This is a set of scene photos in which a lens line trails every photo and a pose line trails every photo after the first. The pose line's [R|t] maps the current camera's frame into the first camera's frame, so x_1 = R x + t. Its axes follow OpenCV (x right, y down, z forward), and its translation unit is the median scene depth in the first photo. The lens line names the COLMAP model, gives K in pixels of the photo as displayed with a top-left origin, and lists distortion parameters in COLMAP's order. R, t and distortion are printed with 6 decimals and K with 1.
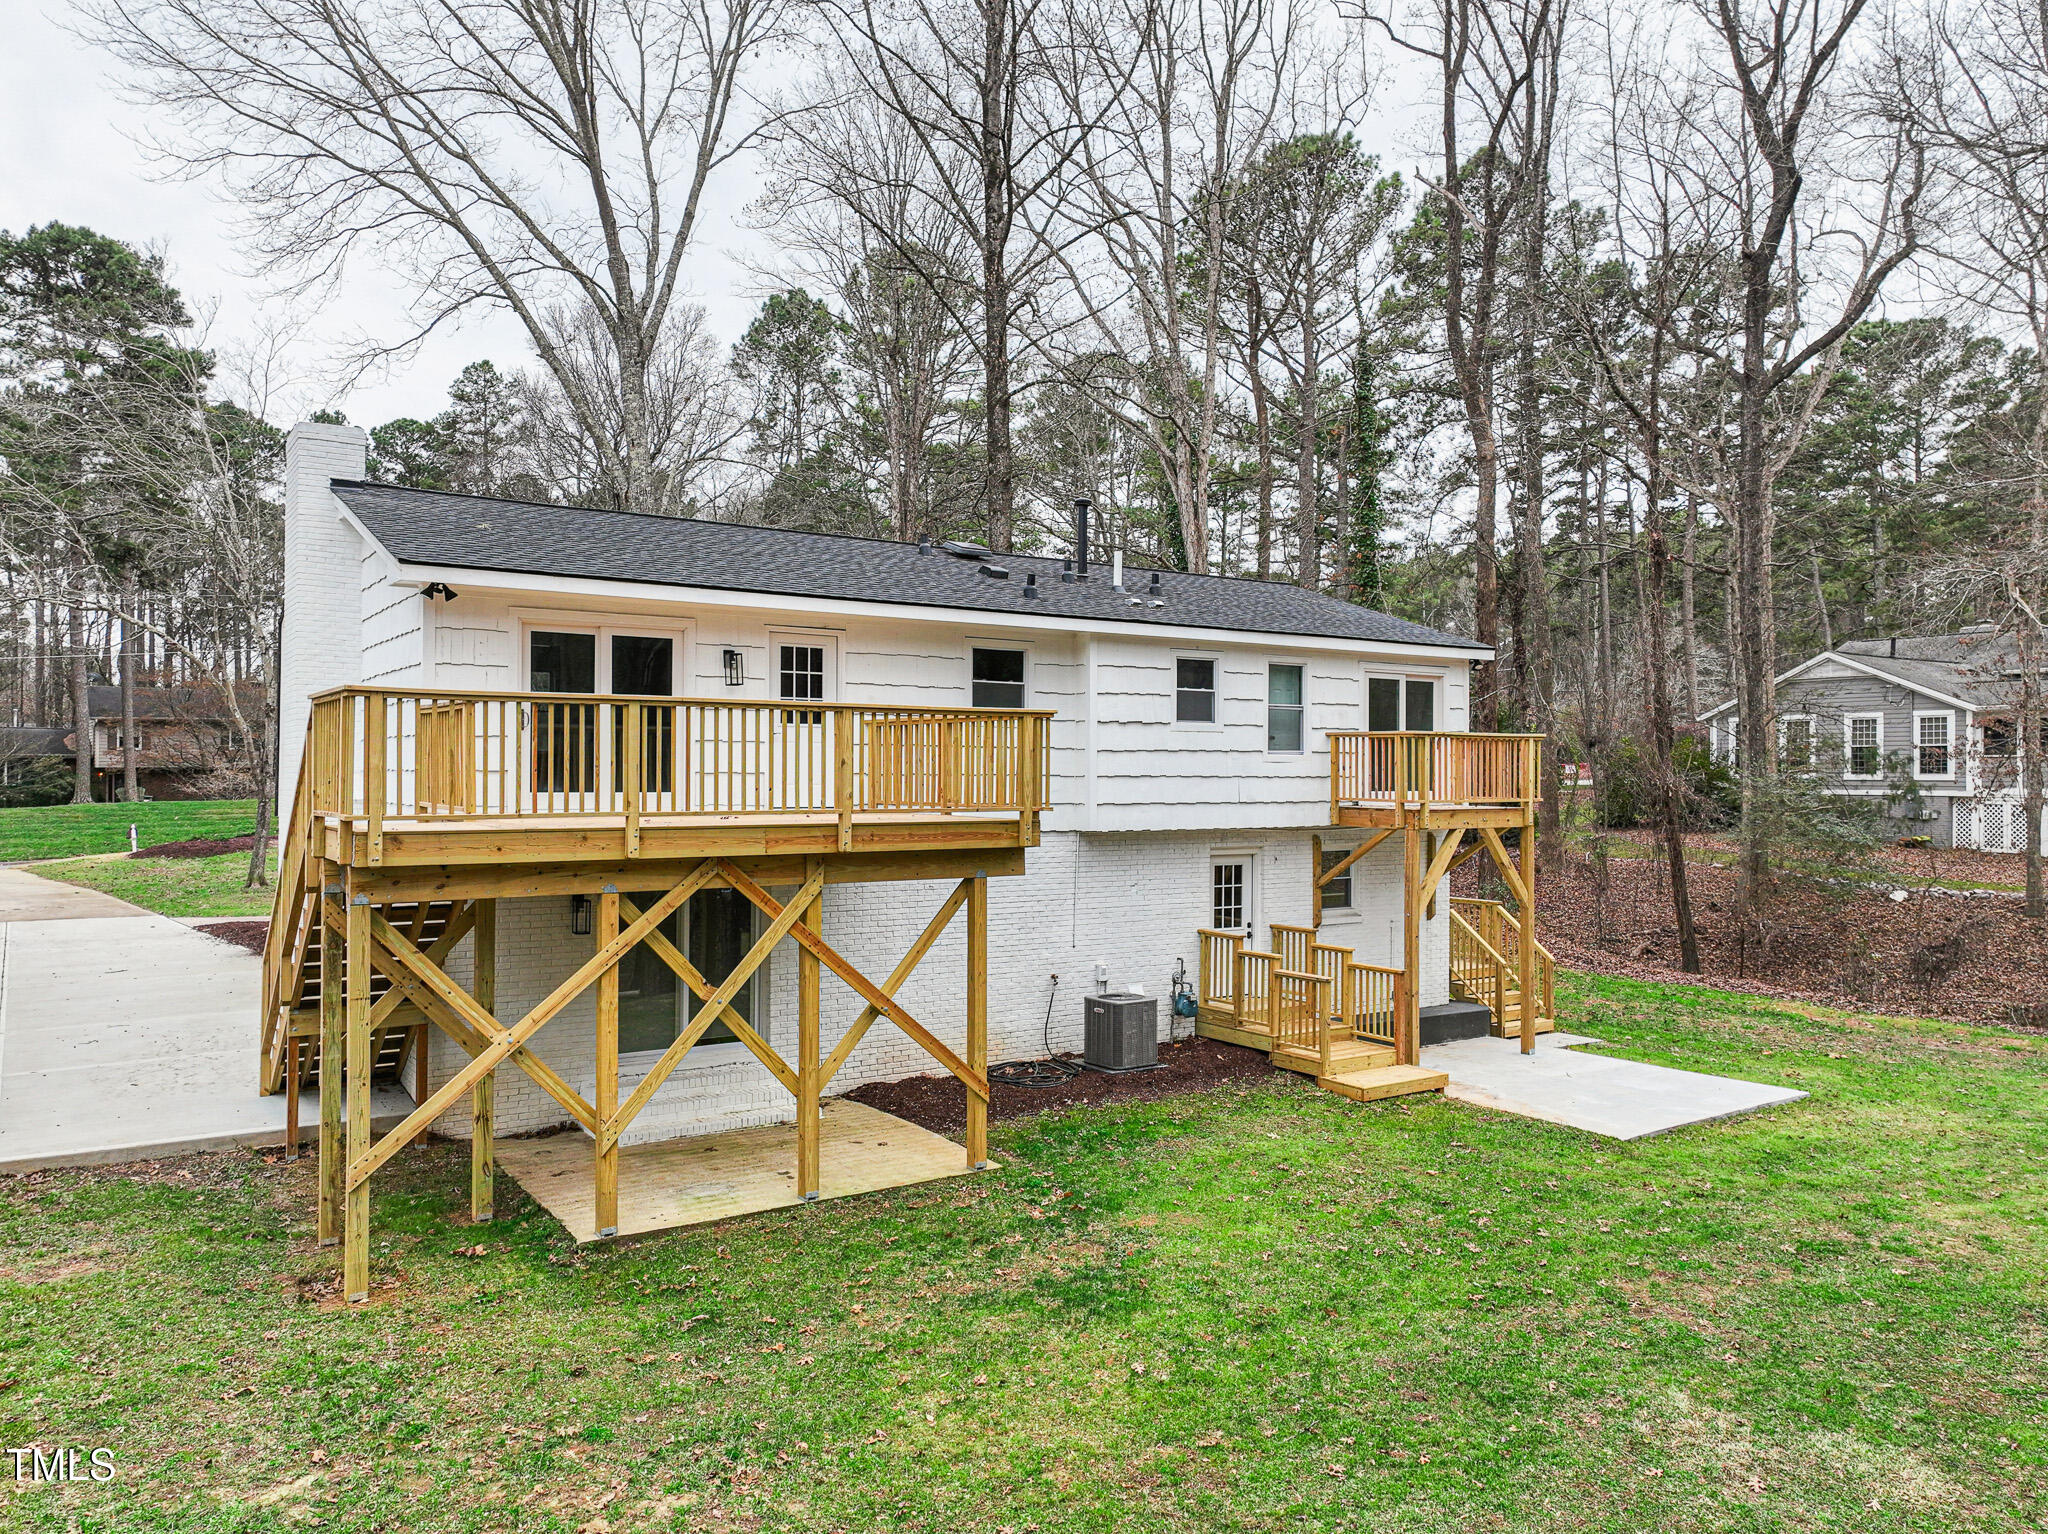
lens RADIAL K [[1440.5, 0, 1035.8], [0, 1440.5, 761.3], [0, 0, 1]] dist [0.000386, 0.001755]
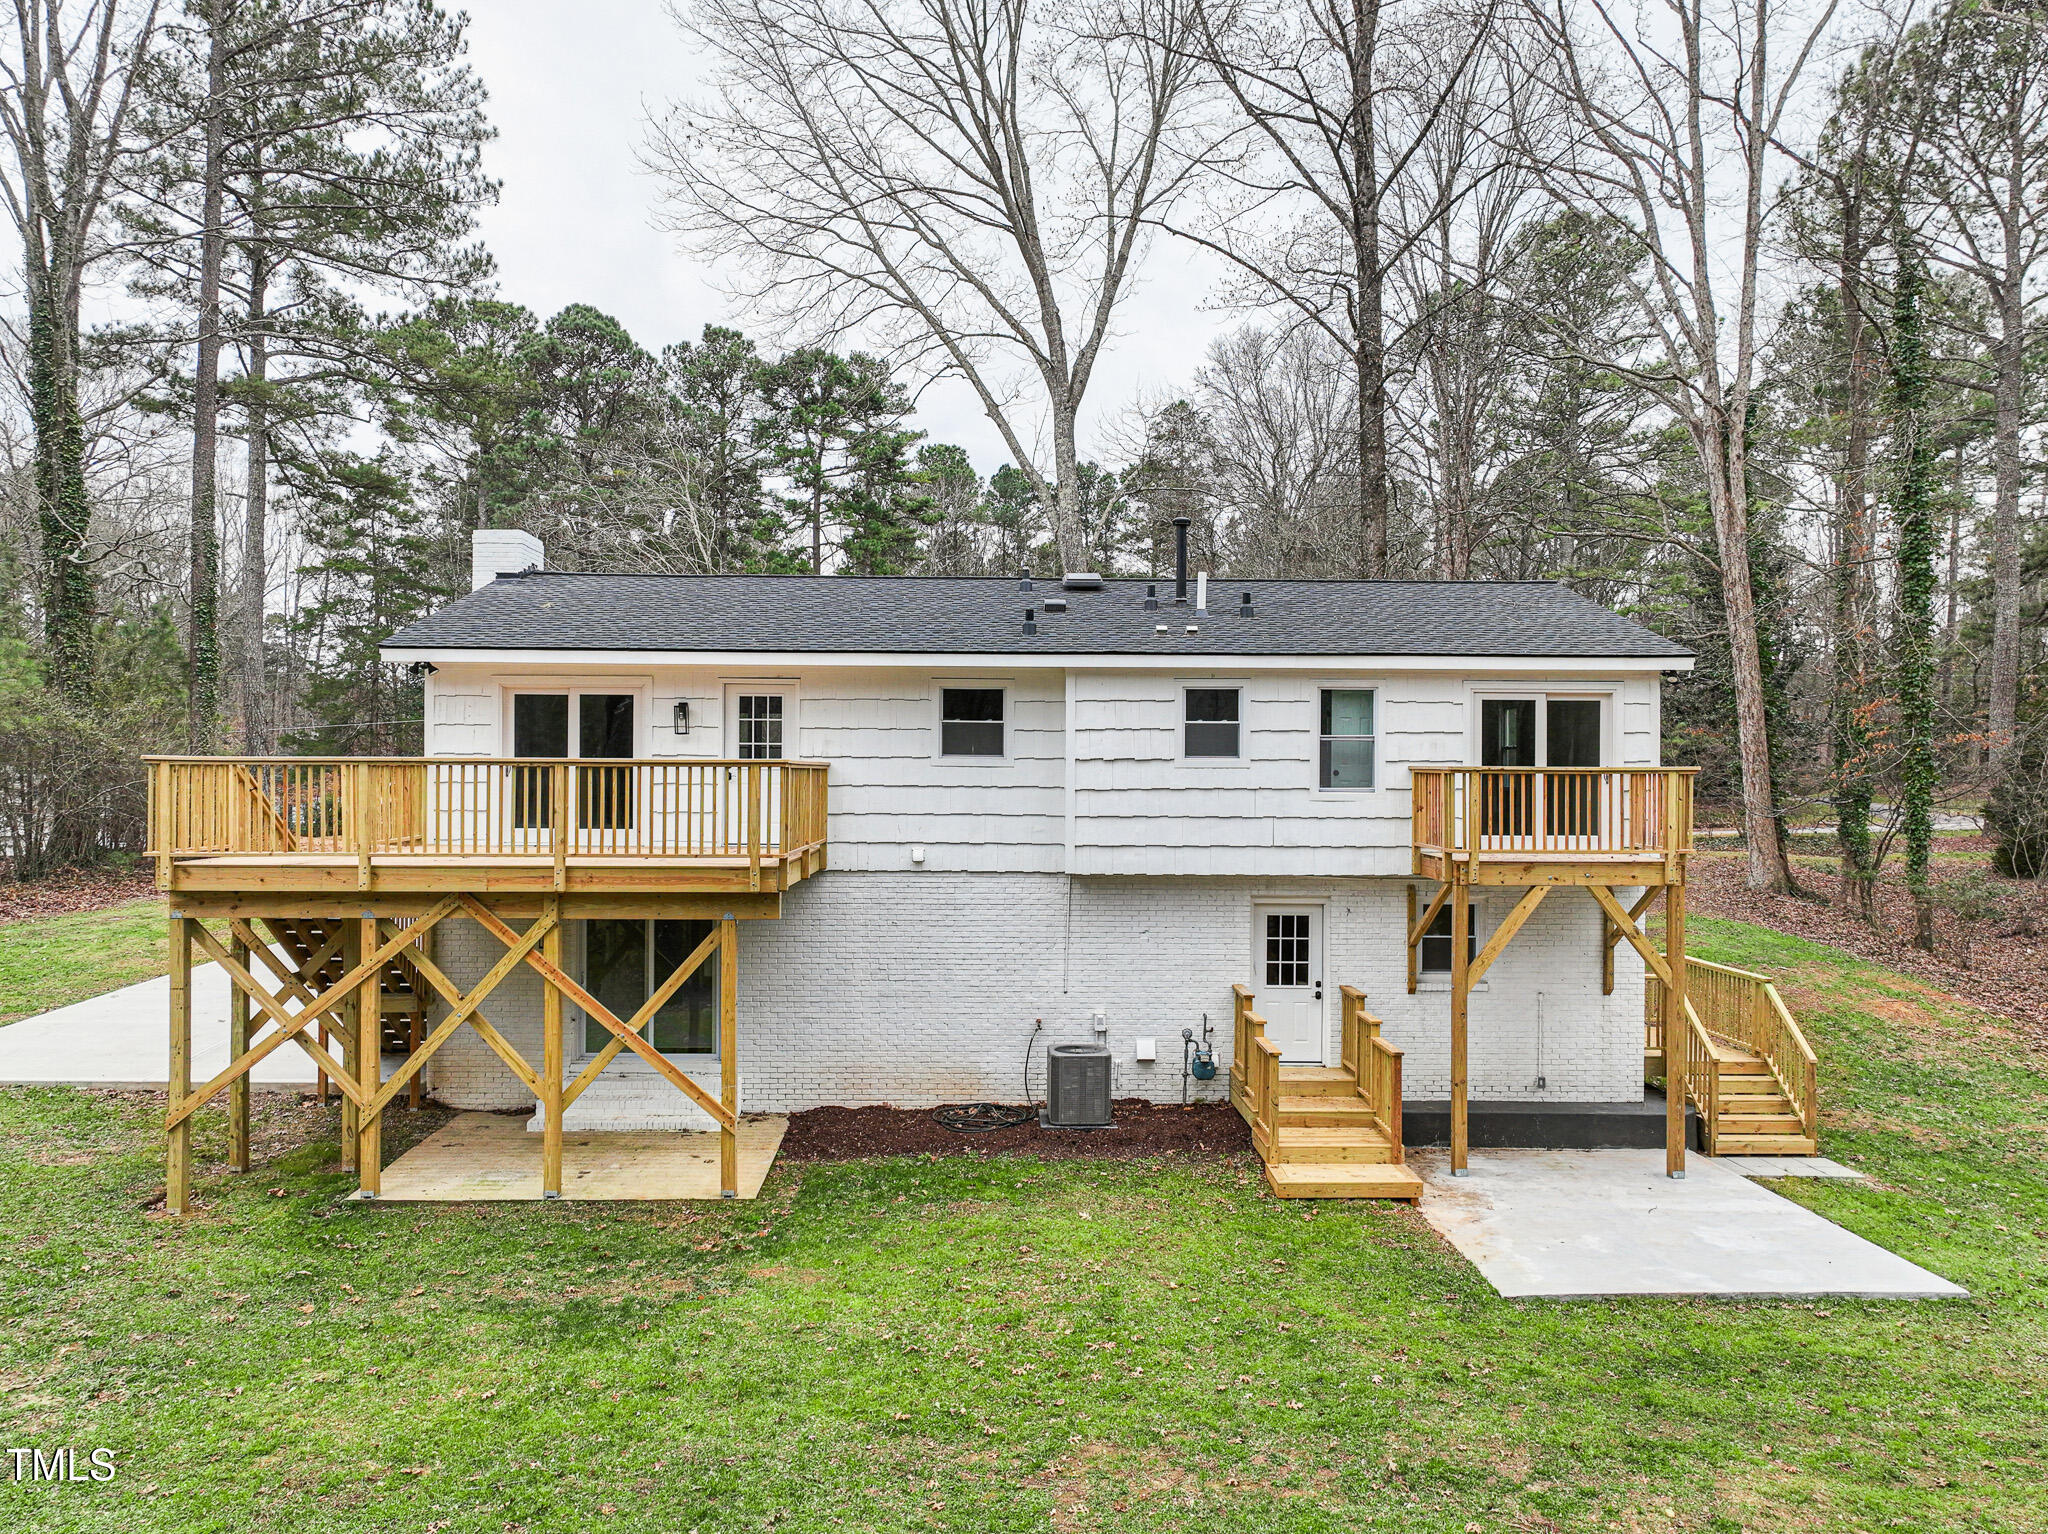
lens RADIAL K [[1449.4, 0, 1040.1], [0, 1449.4, 769.0], [0, 0, 1]] dist [0.000944, 0.008105]
pose [[0.840906, -0.002465, -0.541176, 0.605868], [0.002994, 0.999996, 0.000097, -0.023994], [0.541174, -0.001702, 0.840909, 0.195230]]
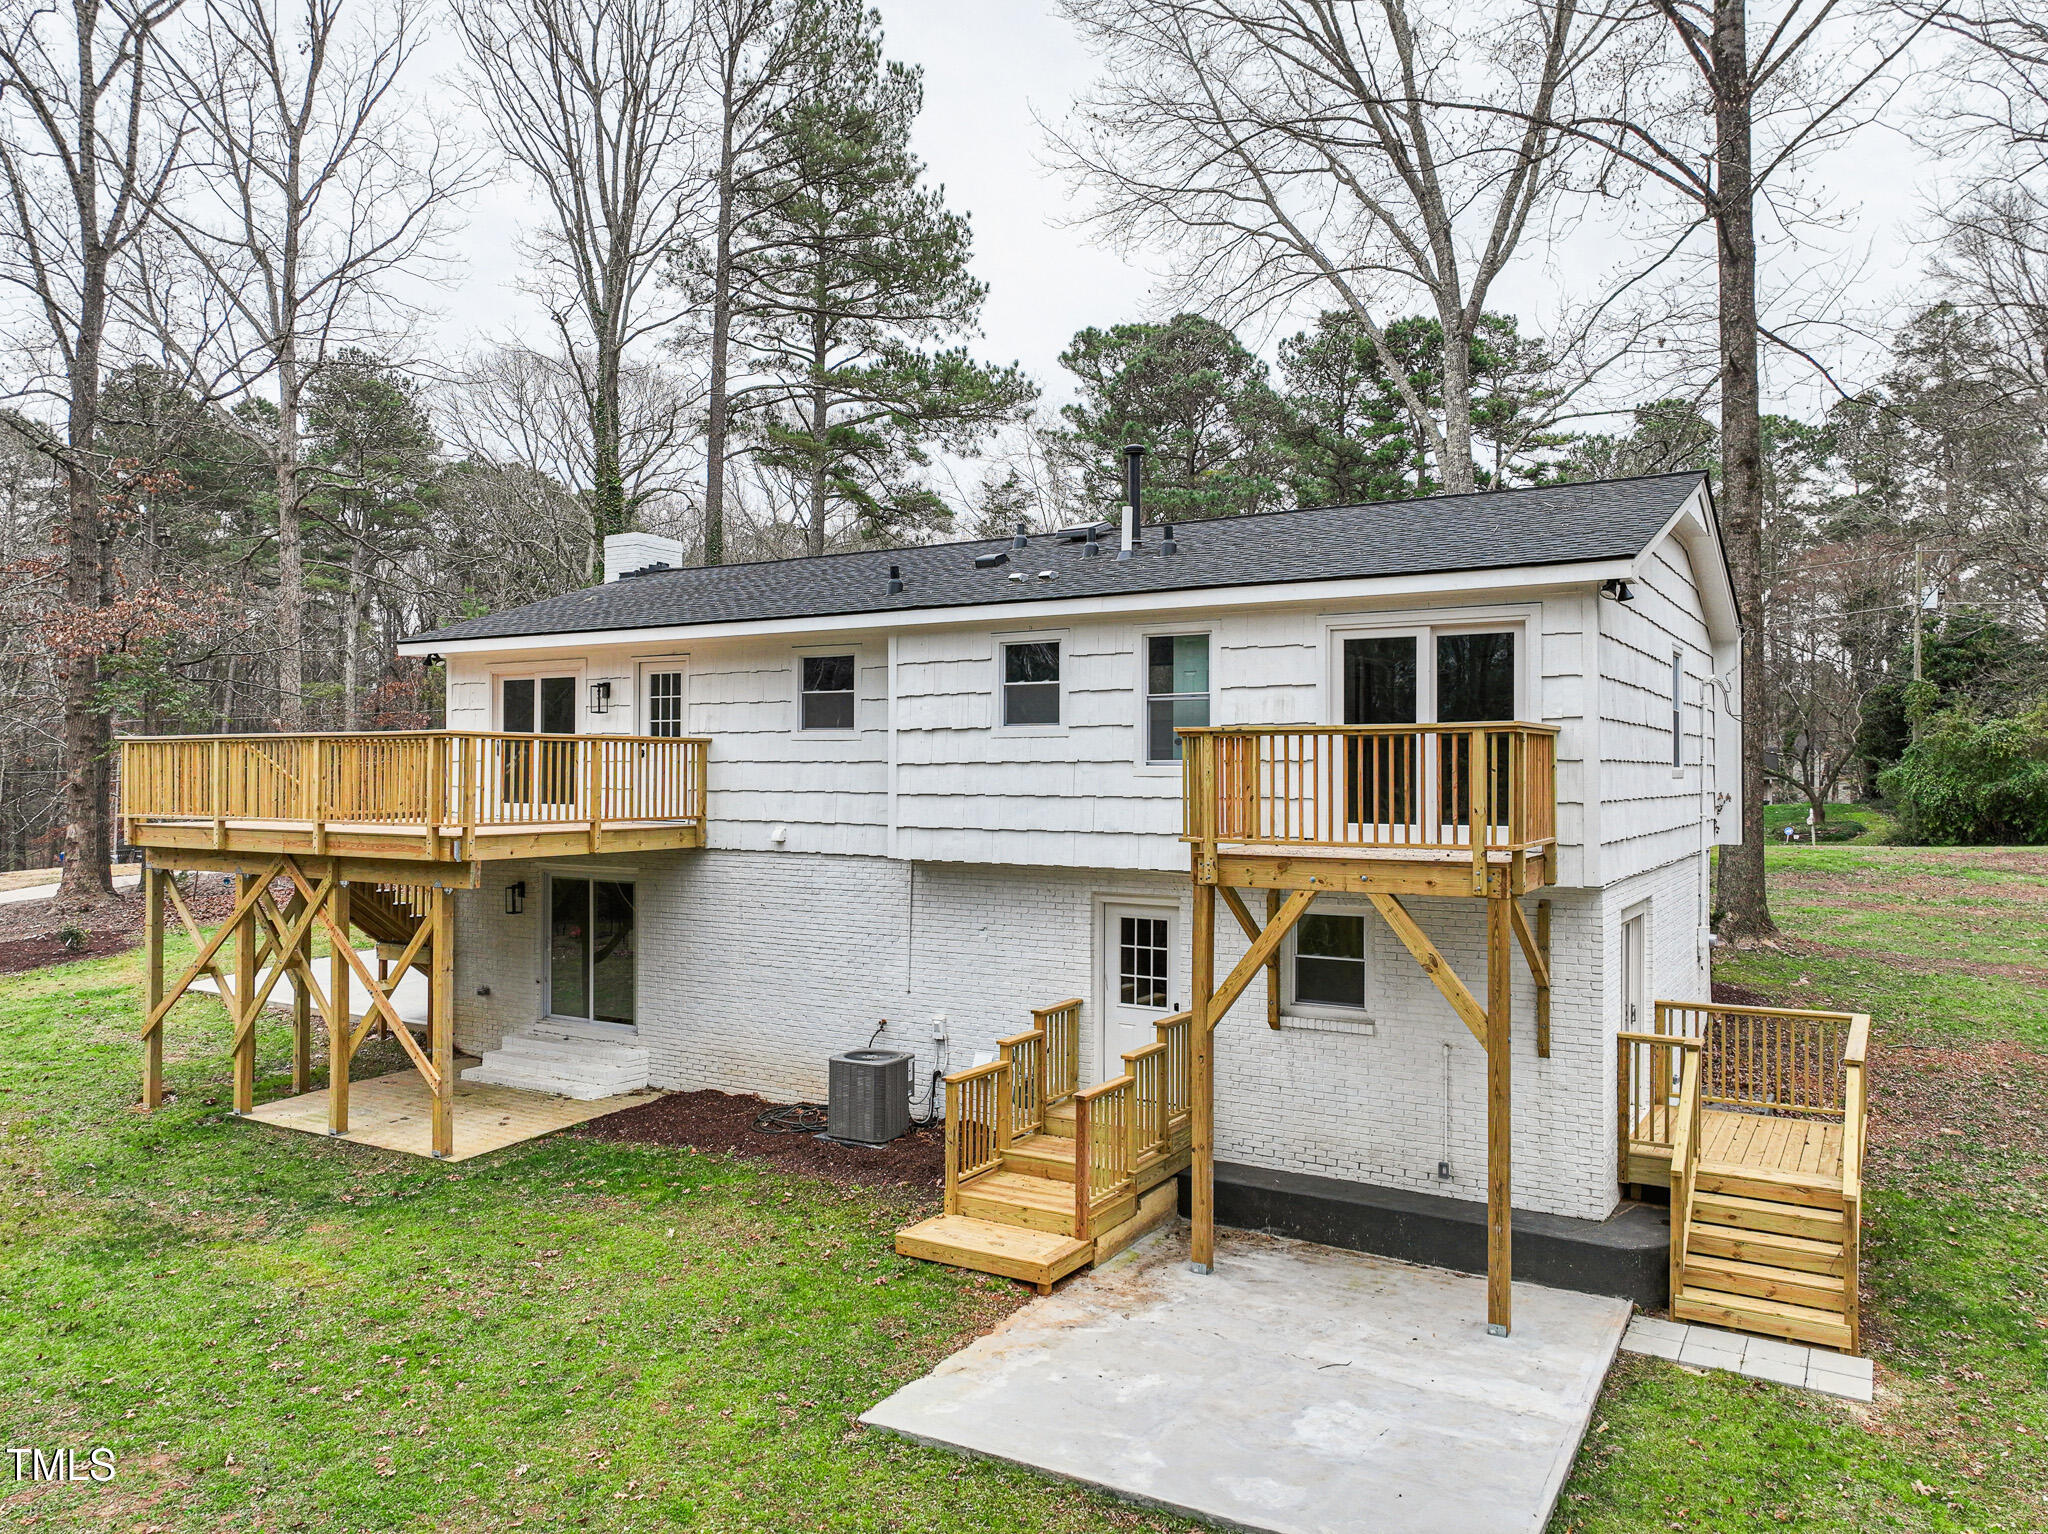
lens RADIAL K [[1449.4, 0, 1040.1], [0, 1449.4, 769.0], [0, 0, 1]] dist [0.000944, 0.008105]
pose [[0.419895, -0.006378, -0.907550, 0.952798], [0.006076, 0.999973, -0.004216, -0.000794], [0.907553, -0.003744, 0.419922, 0.796053]]
